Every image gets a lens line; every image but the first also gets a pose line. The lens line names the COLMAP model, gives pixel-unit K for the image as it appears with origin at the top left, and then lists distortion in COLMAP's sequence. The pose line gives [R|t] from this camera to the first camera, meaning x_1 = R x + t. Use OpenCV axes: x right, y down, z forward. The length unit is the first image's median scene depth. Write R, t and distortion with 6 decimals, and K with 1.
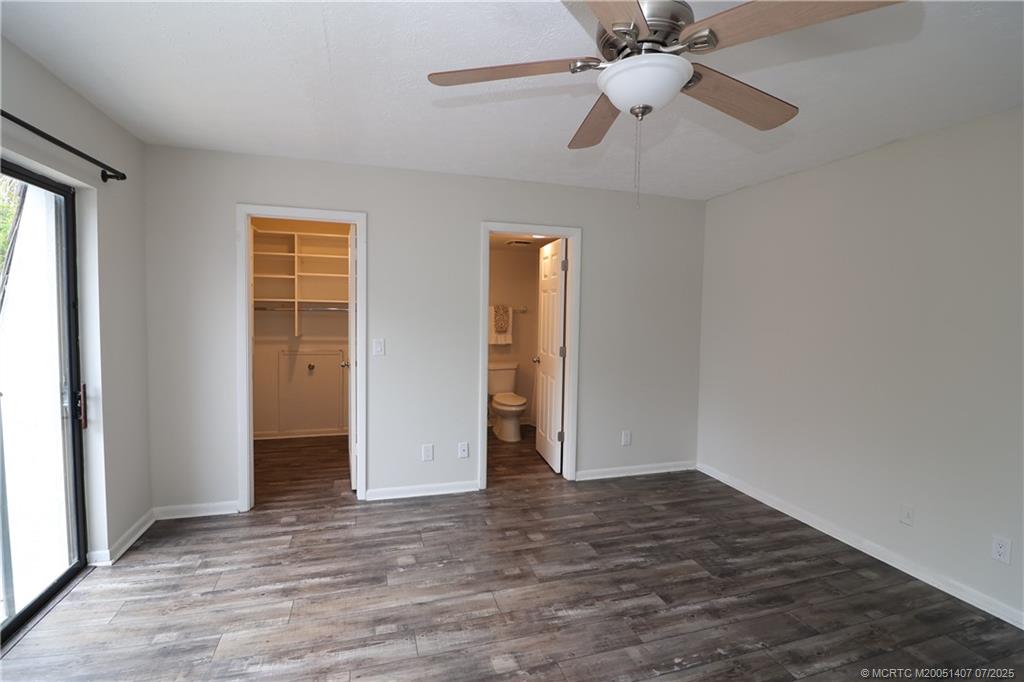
lens RADIAL K [[466.9, 0, 507.3], [0, 466.9, 332.6], [0, 0, 1]] dist [-0.001506, -0.013245]
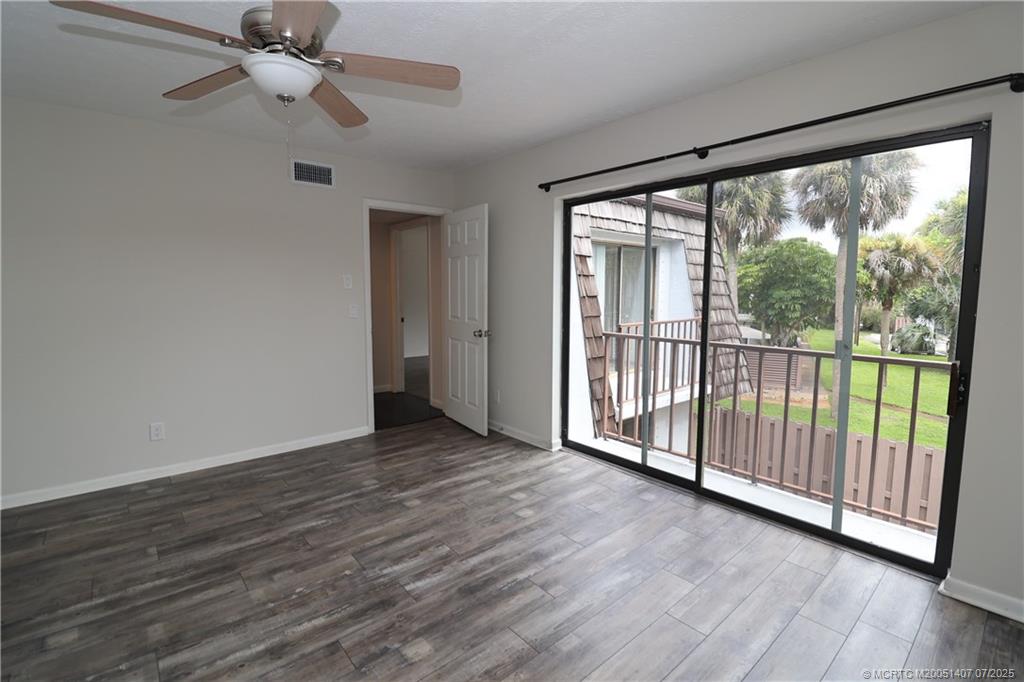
lens RADIAL K [[466.9, 0, 507.3], [0, 466.9, 332.6], [0, 0, 1]] dist [-0.001506, -0.013245]
pose [[-0.917776, 0.016949, -0.396736, 0.135702], [-0.039429, 0.990262, 0.133517, -0.019601], [0.395135, 0.138182, -0.908171, 1.358714]]
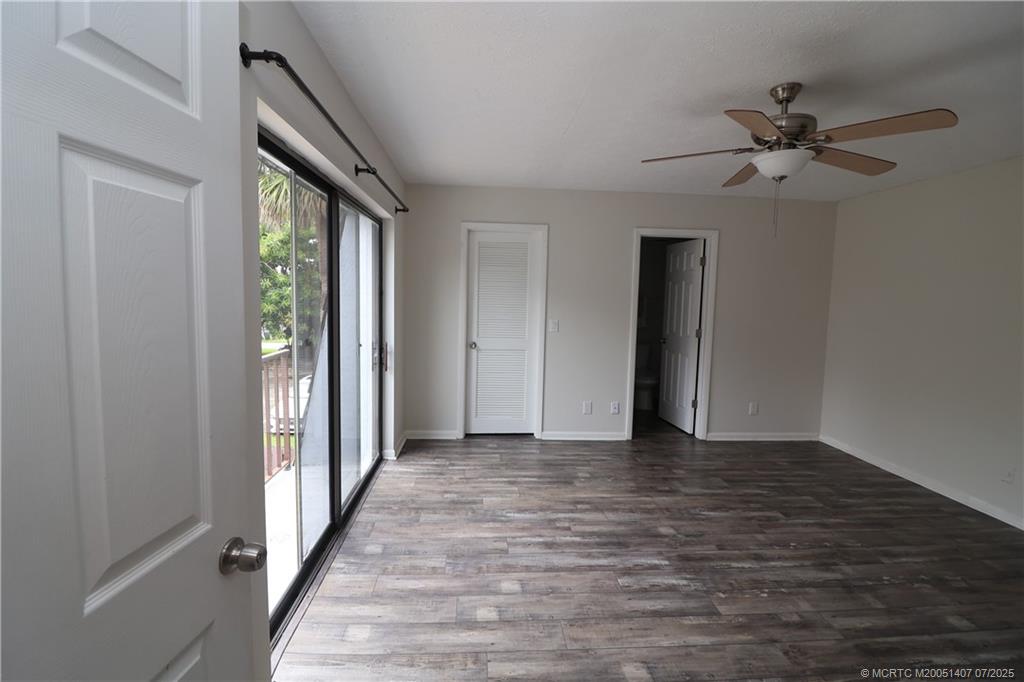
lens RADIAL K [[466.9, 0, 507.3], [0, 466.9, 332.6], [0, 0, 1]] dist [-0.001506, -0.013245]
pose [[0.974112, 0.024973, -0.224681, -0.143994], [-0.018660, 0.999370, 0.030179, 0.018472], [0.225293, -0.025205, 0.973965, -0.446814]]
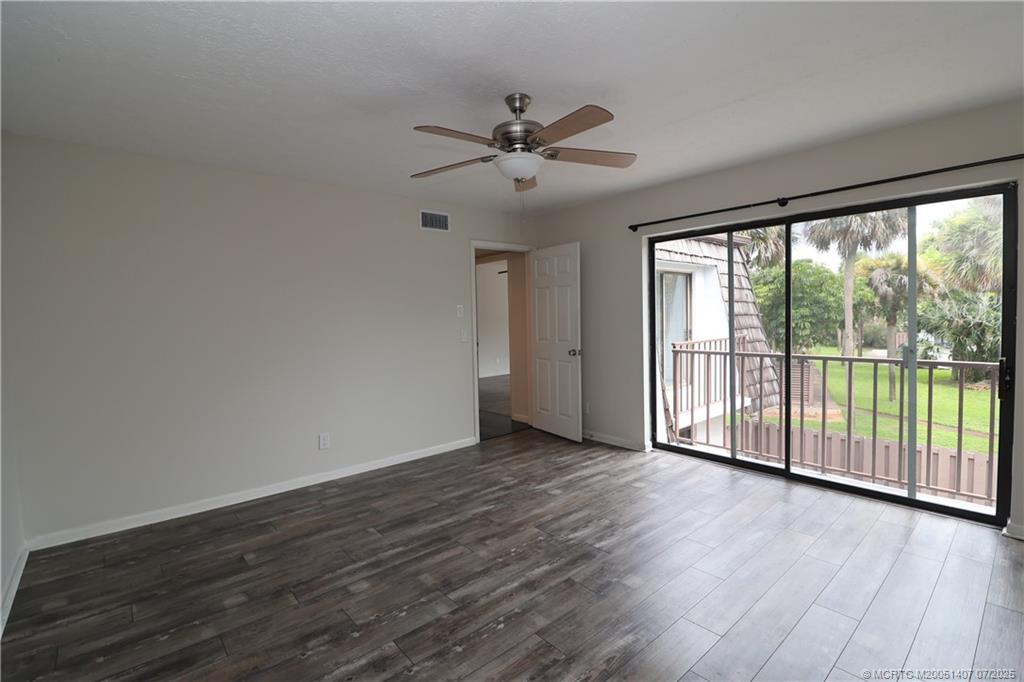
lens RADIAL K [[467.5, 0, 508.2], [0, 467.5, 334.5], [0, 0, 1]] dist [0.000358, -0.012359]
pose [[-0.914538, 0.019957, -0.404008, 0.579620], [-0.014483, 0.996526, 0.082011, -0.019482], [0.404241, 0.080853, -0.911072, 1.451356]]
